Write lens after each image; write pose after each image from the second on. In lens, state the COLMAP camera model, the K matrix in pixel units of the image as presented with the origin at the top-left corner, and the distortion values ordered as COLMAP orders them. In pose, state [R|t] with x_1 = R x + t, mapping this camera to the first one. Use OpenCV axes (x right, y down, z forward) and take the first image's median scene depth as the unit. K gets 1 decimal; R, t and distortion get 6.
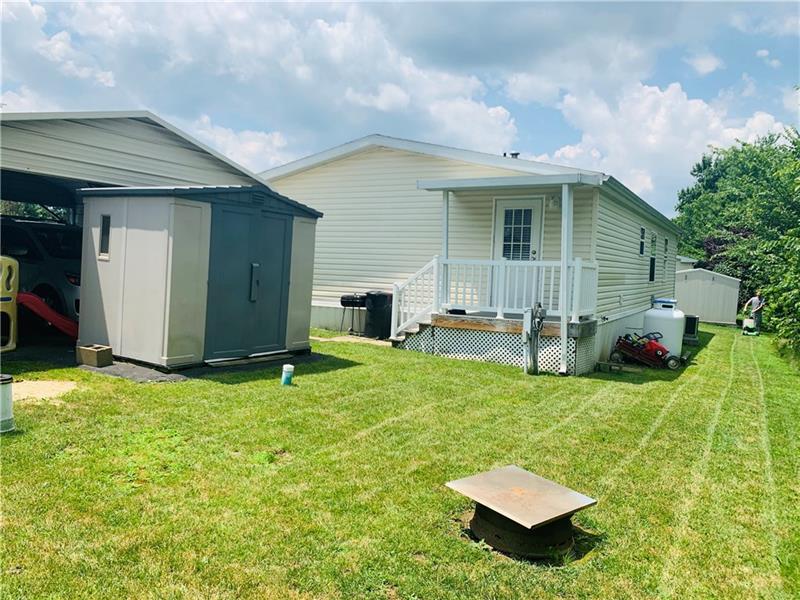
lens RADIAL K [[607.1, 0, 396.3], [0, 607.1, 294.2], [0, 0, 1]] dist [0.081825, -0.174912]
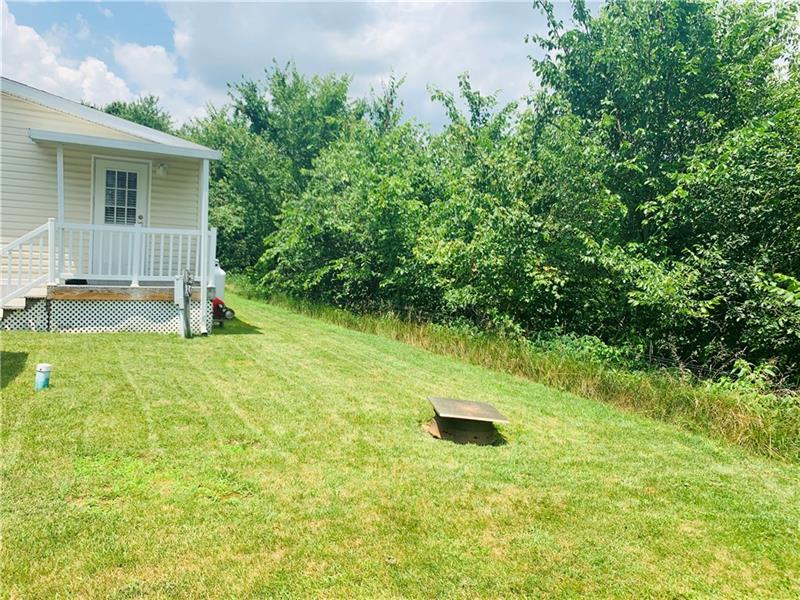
lens RADIAL K [[607.1, 0, 396.3], [0, 607.1, 294.2], [0, 0, 1]] dist [0.081825, -0.174912]
pose [[0.555865, -0.071672, 0.828177, -0.391079], [0.000395, 0.996299, 0.085956, -0.030507], [-0.831272, -0.047453, 0.553836, 0.098957]]
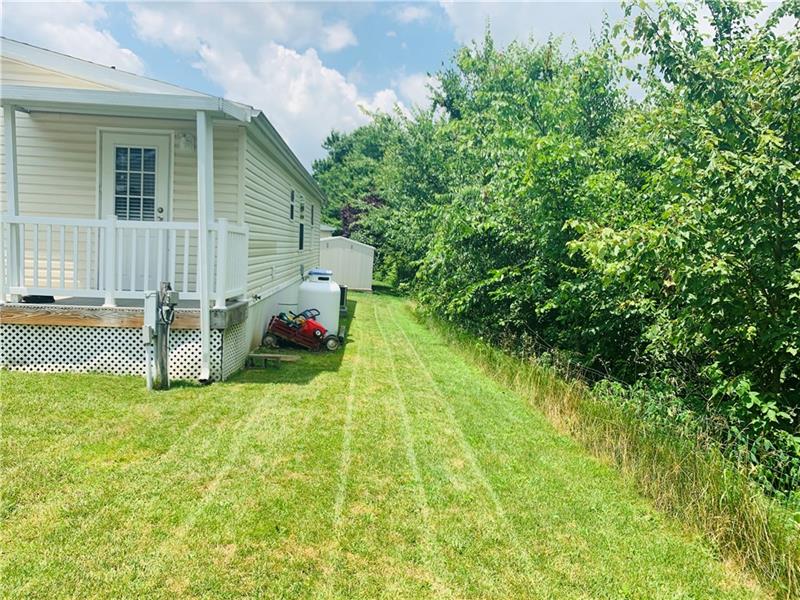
lens RADIAL K [[622.4, 0, 387.1], [0, 622.4, 281.3], [0, 0, 1]] dist [0.078951, -0.178341]
pose [[0.851932, -0.031017, 0.522734, 0.067517], [0.015063, 0.999283, 0.034745, -0.006977], [-0.523436, -0.021726, 0.851788, 0.240410]]
